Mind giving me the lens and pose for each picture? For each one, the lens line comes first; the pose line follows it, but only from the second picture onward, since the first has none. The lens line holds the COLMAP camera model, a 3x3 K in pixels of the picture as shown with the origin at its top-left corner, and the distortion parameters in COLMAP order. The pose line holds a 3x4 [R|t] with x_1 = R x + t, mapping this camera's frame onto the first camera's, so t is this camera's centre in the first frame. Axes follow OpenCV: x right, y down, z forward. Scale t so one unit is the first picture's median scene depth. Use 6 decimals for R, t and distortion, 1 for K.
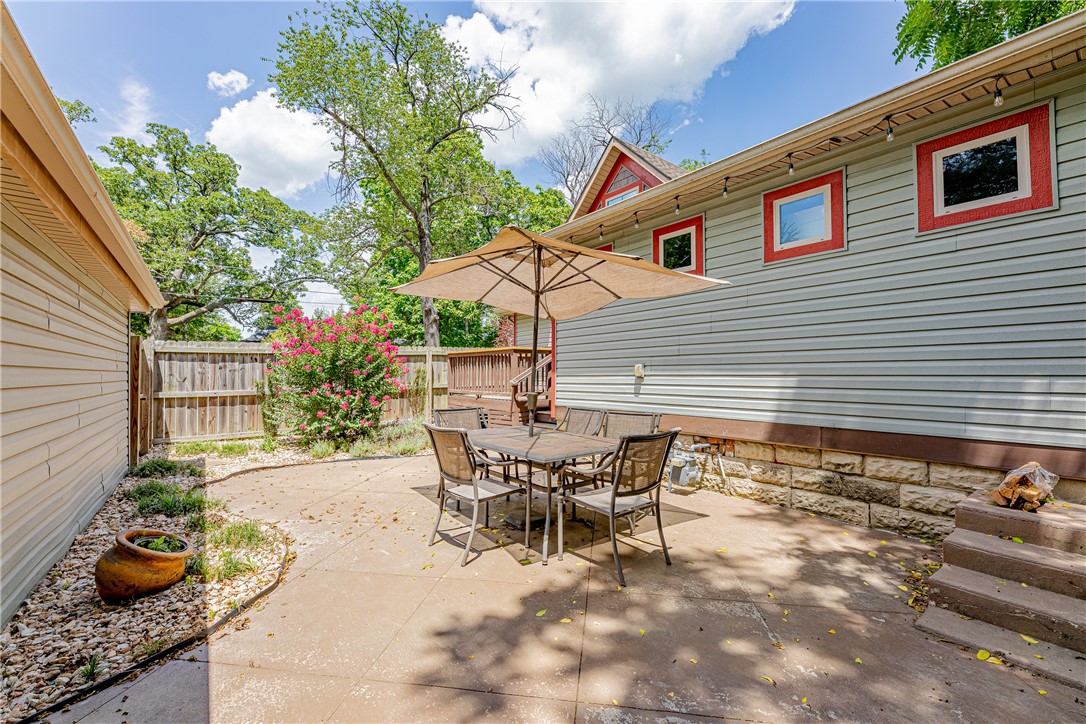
lens RADIAL K [[440.6, 0, 536.6], [0, 440.6, 361.4], [0, 0, 1]] dist [0.009446, 0.000188]
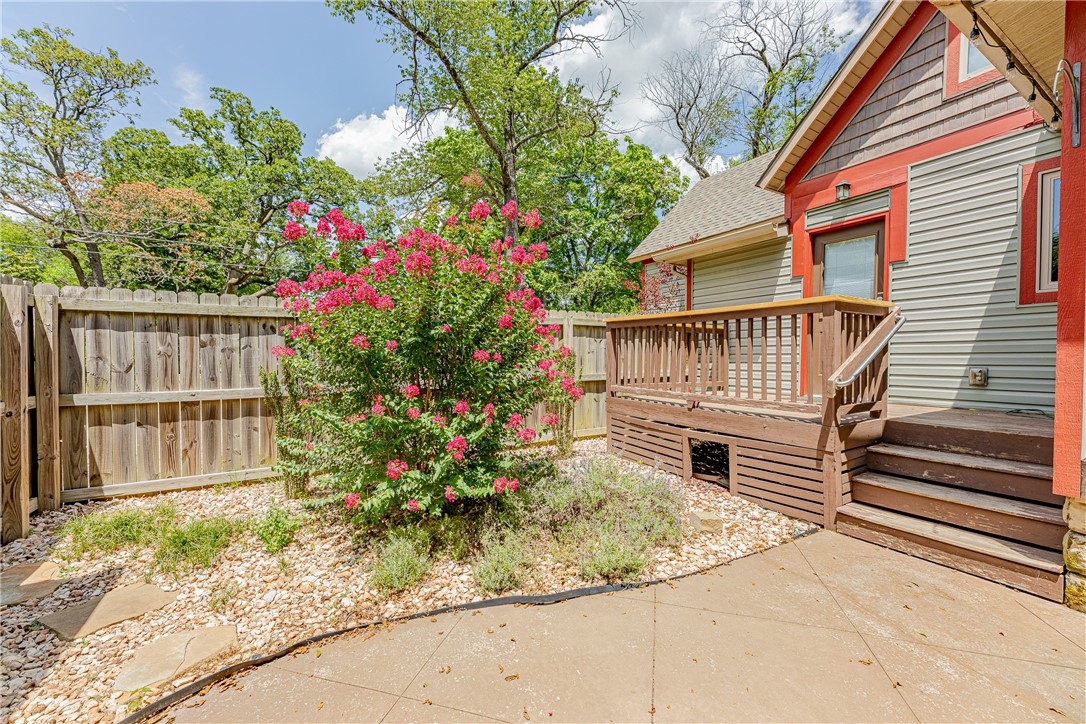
lens RADIAL K [[433.1, 0, 543.0], [0, 433.1, 362.0], [0, 0, 1]] dist [0.002951, 0.000282]
pose [[0.993727, 0.006508, -0.111648, -0.280164], [-0.001677, 0.999061, 0.043303, 0.012729], [0.111825, -0.042844, 0.992804, 0.563272]]
